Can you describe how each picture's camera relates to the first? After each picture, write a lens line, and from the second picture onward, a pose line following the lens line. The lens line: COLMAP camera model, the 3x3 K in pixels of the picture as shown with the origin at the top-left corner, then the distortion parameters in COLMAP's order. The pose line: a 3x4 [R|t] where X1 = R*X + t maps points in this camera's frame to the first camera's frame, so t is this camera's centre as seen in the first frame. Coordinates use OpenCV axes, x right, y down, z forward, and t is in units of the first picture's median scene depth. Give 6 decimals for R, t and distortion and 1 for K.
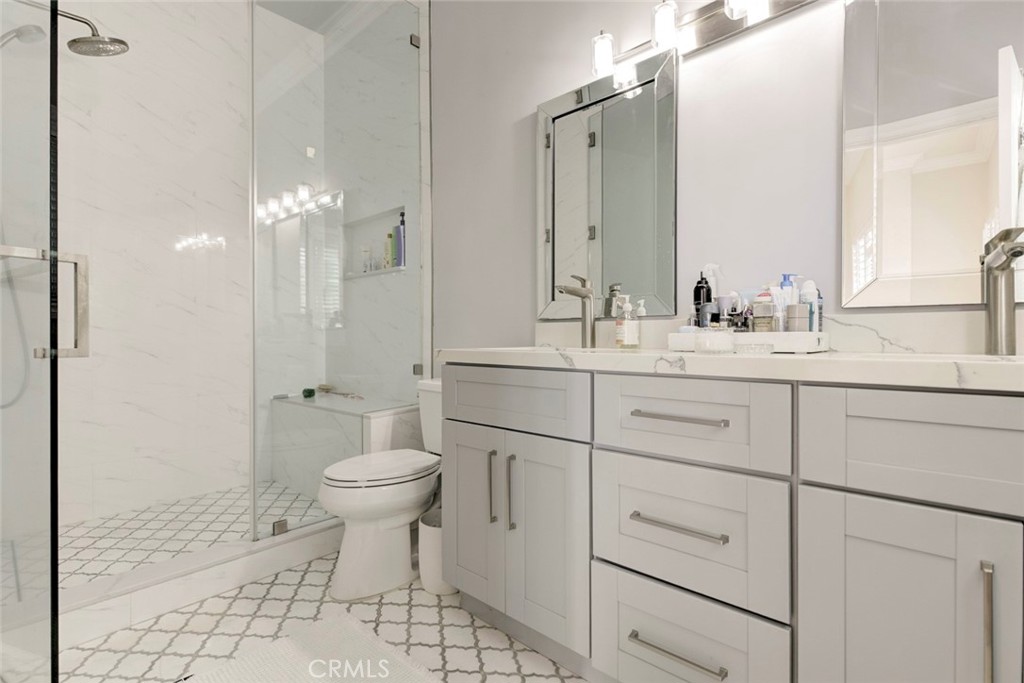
lens RADIAL K [[470.1, 0, 506.9], [0, 470.1, 337.4], [0, 0, 1]] dist [0.015019, -0.001776]
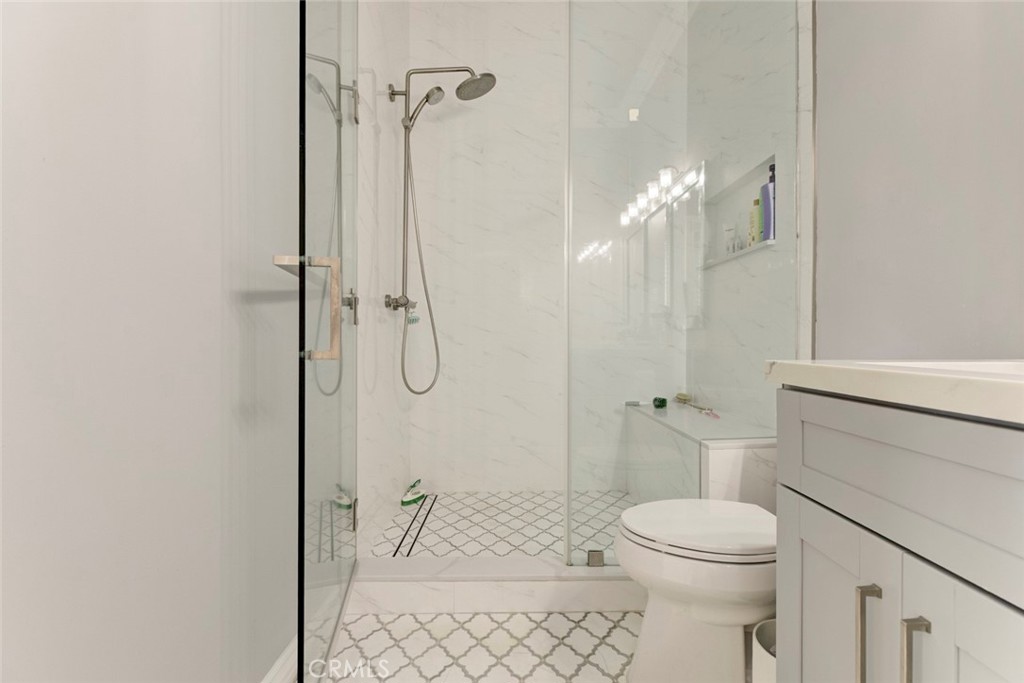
lens RADIAL K [[470.1, 0, 517.4], [0, 470.1, 341.1], [0, 0, 1]] dist [0.015019, -0.001776]
pose [[0.684205, 0.005377, -0.729270, 0.041370], [-0.001482, 0.999981, 0.005983, -0.001368], [0.729289, -0.003013, 0.684200, 0.244274]]
